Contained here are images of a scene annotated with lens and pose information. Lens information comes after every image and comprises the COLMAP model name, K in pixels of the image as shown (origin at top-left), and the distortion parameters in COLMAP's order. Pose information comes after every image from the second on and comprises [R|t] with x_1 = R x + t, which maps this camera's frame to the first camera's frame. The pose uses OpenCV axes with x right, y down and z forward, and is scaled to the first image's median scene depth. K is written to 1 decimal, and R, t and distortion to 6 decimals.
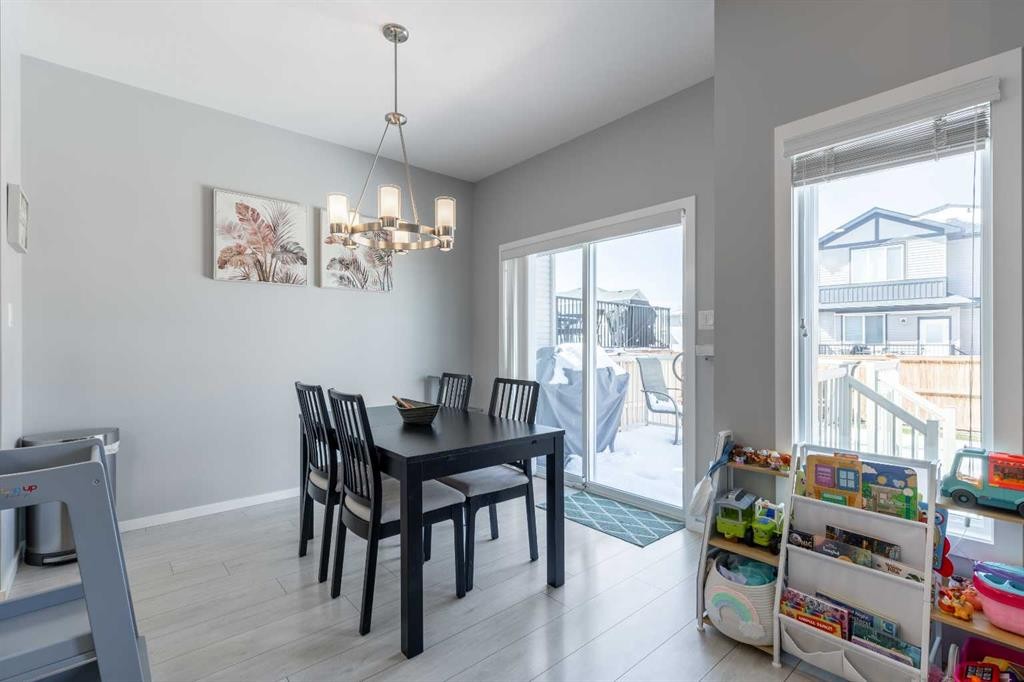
lens RADIAL K [[469.3, 0, 508.6], [0, 469.3, 344.0], [0, 0, 1]] dist [0.001828, 0.000153]
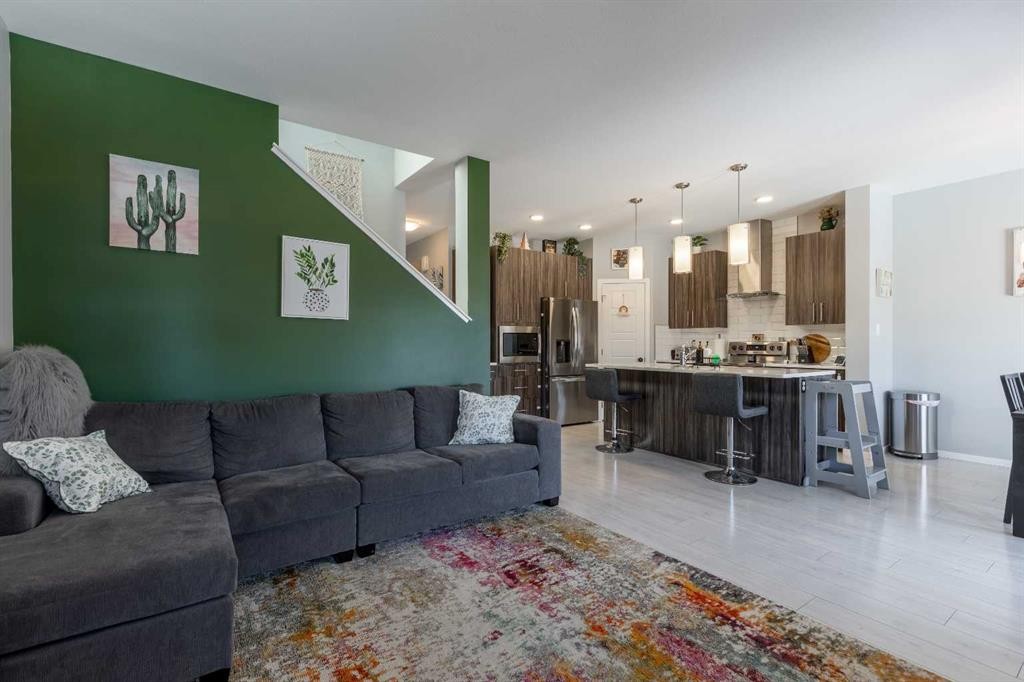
lens RADIAL K [[458.5, 0, 518.2], [0, 458.5, 342.8], [0, 0, 1]] dist [0.005146, 0.000065]
pose [[-0.091520, 0.000635, -0.995803, 1.474295], [0.000929, 0.999999, 0.000552, -0.007416], [0.995803, -0.000875, -0.091520, -0.542913]]
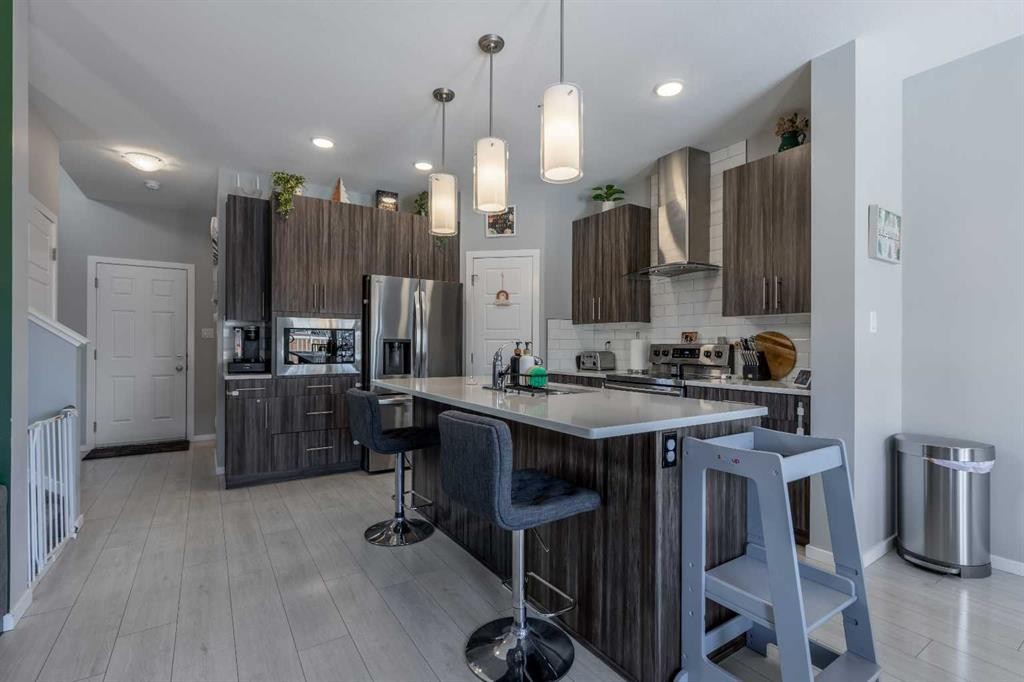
lens RADIAL K [[458.5, 0, 518.2], [0, 458.5, 342.8], [0, 0, 1]] dist [0.005146, 0.000065]
pose [[-0.119588, -0.004094, -0.992815, 0.179498], [-0.003430, 0.999987, -0.003710, -0.006734], [0.992818, 0.002962, -0.119600, 0.364481]]
